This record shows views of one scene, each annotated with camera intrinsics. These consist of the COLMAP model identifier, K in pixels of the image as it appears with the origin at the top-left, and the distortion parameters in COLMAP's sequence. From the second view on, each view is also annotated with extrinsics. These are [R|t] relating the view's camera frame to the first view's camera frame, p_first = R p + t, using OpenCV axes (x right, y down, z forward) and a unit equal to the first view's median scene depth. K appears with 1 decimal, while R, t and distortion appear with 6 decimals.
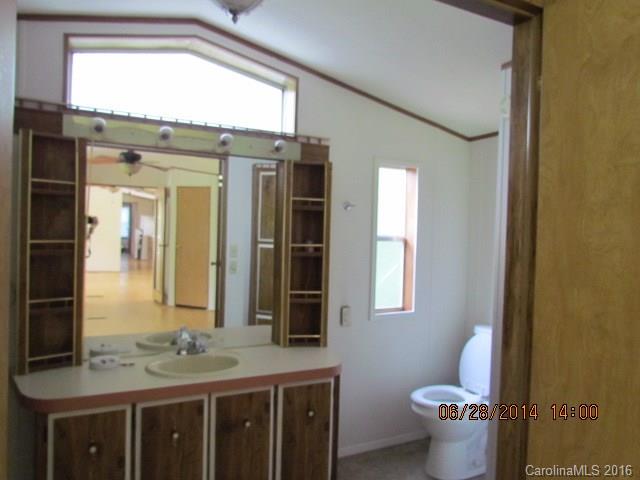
lens RADIAL K [[455.6, 0, 320.0], [0, 455.6, 240.0], [0, 0, 1]] dist [-0.002001, -0.002337]
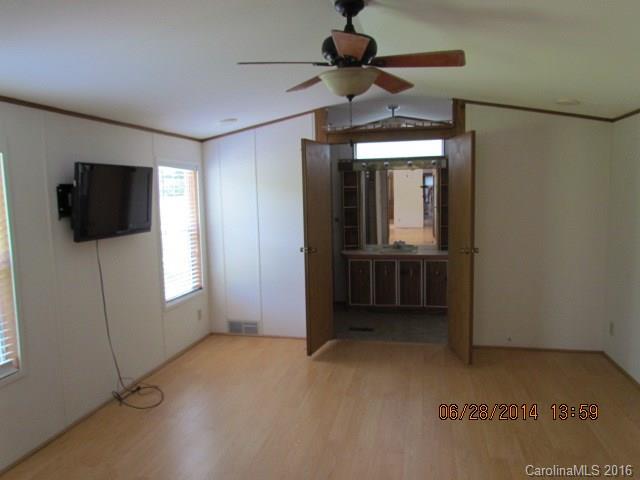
lens RADIAL K [[455.6, 0, 320.0], [0, 455.6, 240.0], [0, 0, 1]] dist [-0.002001, -0.002337]
pose [[0.779685, 0.019571, -0.625867, 1.150243], [0.032494, 0.996900, 0.071653, -0.002984], [0.625329, -0.076204, 0.776632, -1.488685]]
